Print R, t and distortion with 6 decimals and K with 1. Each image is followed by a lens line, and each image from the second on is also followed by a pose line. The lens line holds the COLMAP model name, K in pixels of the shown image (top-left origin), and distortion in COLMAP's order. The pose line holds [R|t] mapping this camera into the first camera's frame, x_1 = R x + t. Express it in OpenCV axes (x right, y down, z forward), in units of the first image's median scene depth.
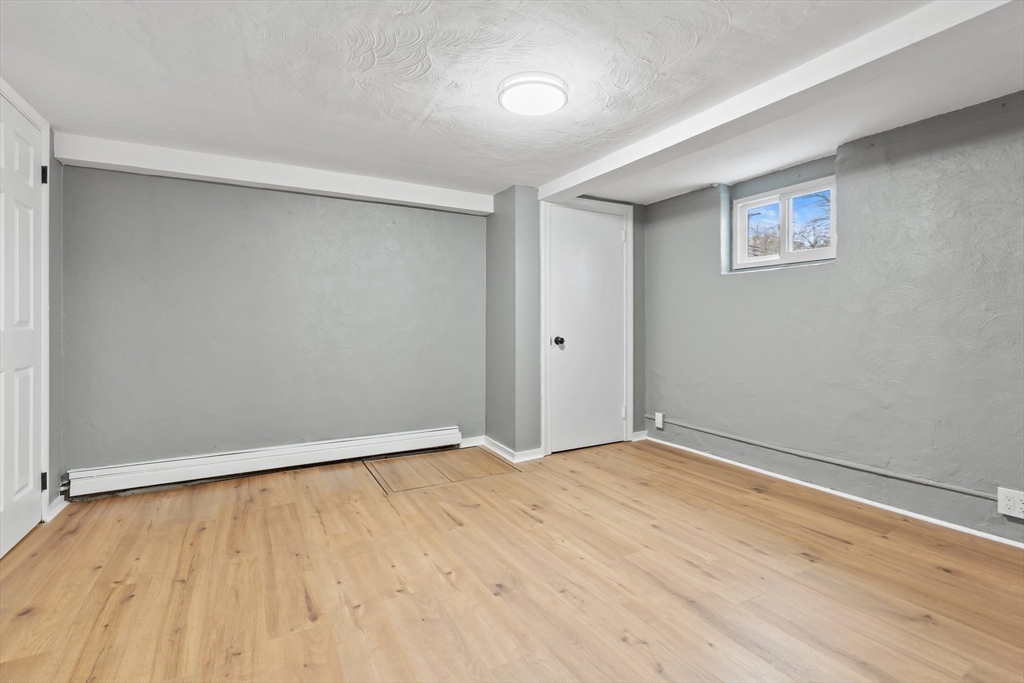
lens RADIAL K [[464.2, 0, 508.9], [0, 464.2, 341.2], [0, 0, 1]] dist [-0.005639, 0.001413]
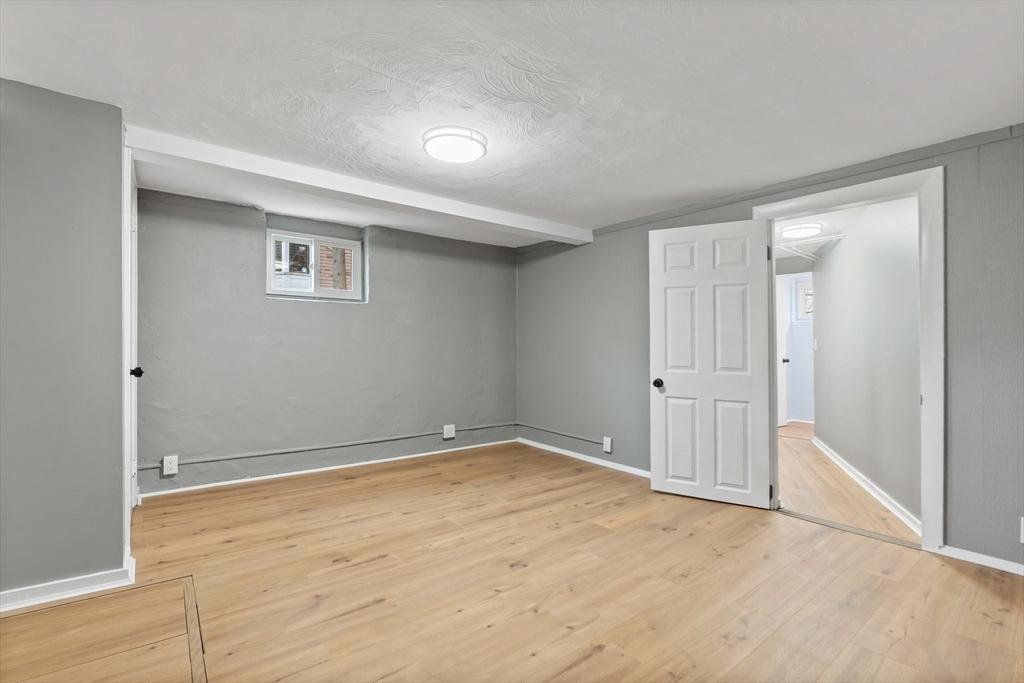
lens RADIAL K [[464.2, 0, 510.4], [0, 464.2, 350.6], [0, 0, 1]] dist [-0.005639, 0.001413]
pose [[-0.141938, -0.012084, 0.989802, -0.924859], [0.026021, 0.999534, 0.015935, -0.041575], [-0.989533, 0.028017, -0.141558, 0.884786]]
